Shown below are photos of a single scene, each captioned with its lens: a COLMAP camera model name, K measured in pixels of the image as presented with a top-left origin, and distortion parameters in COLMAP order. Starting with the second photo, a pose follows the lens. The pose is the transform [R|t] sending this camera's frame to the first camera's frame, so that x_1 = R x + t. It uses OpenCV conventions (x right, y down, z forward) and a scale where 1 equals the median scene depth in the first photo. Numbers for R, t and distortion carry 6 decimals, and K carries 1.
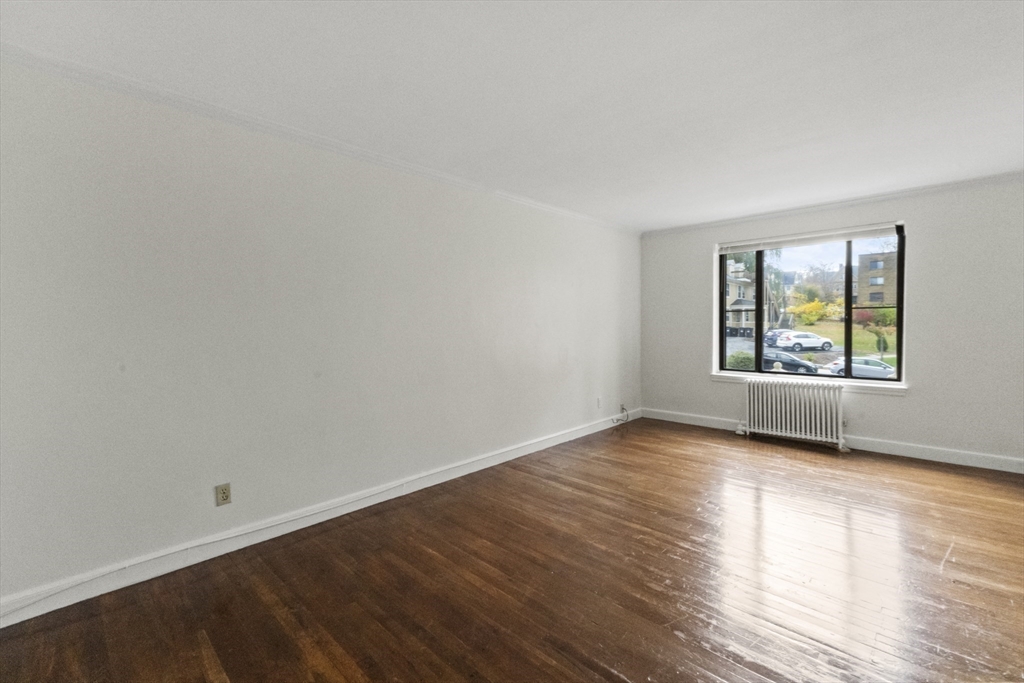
lens RADIAL K [[442.6, 0, 523.3], [0, 442.6, 327.5], [0, 0, 1]] dist [0.011499, -0.000138]
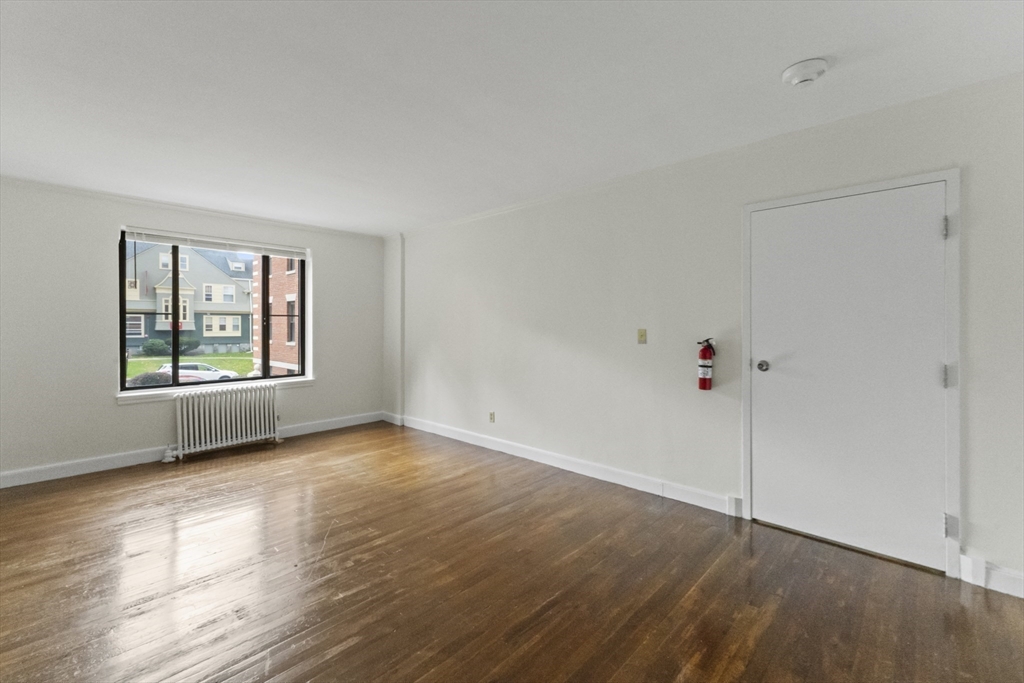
lens RADIAL K [[442.6, 0, 505.2], [0, 442.6, 334.3], [0, 0, 1]] dist [0.011499, -0.000138]
pose [[0.011559, -0.012365, 0.999857, -0.352014], [0.008644, 0.999887, 0.012266, -0.005009], [-0.999896, 0.008501, 0.011664, 0.362255]]
